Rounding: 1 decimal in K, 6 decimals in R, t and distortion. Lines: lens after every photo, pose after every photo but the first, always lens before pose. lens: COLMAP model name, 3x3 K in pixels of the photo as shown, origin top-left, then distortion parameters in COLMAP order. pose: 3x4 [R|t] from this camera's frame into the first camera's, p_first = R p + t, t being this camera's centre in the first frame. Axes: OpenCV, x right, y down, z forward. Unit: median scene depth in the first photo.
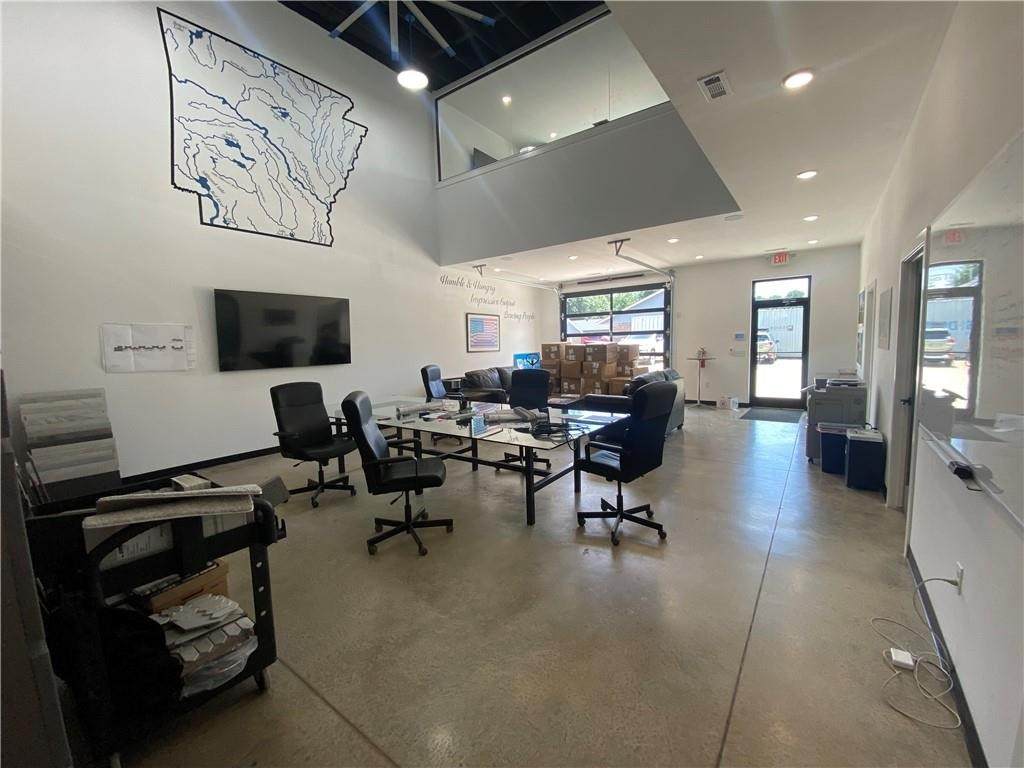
lens RADIAL K [[421.5, 0, 514.0], [0, 421.5, 382.5], [0, 0, 1]] dist [0.045857, -0.033754]
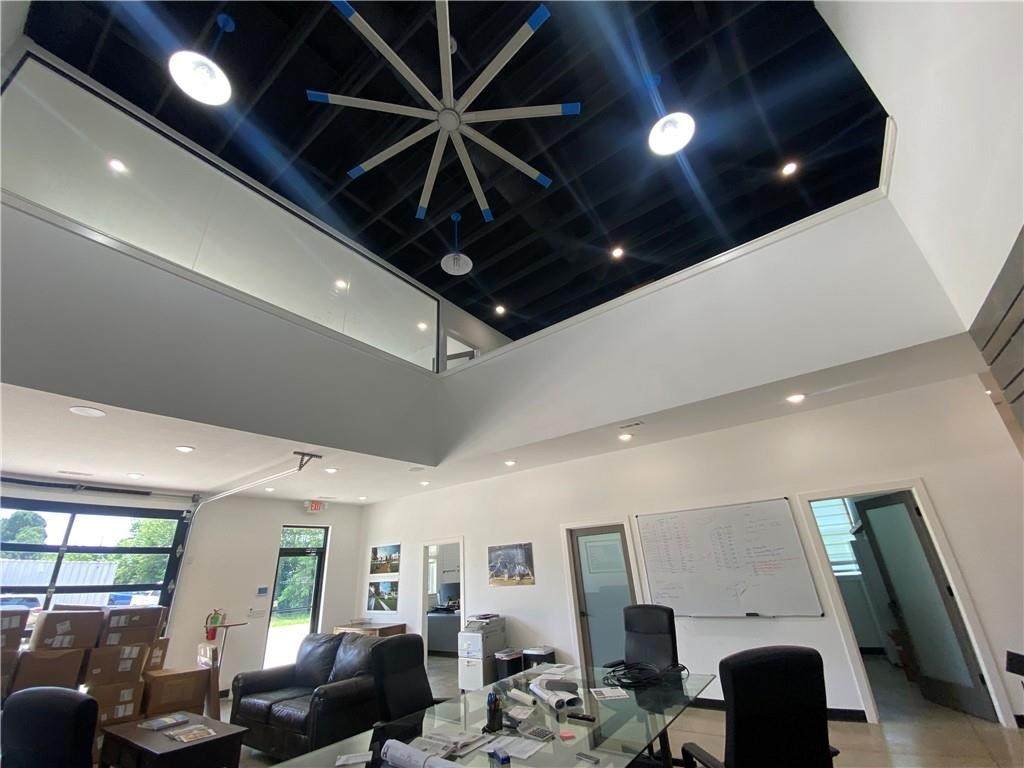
lens RADIAL K [[421.5, 0, 514.0], [0, 421.5, 382.5], [0, 0, 1]] dist [0.045857, -0.033754]
pose [[-0.004989, 0.423551, 0.905858, -0.421085], [0.152889, 0.895543, -0.417886, -0.047479], [-0.988231, 0.136411, -0.069224, 0.512795]]
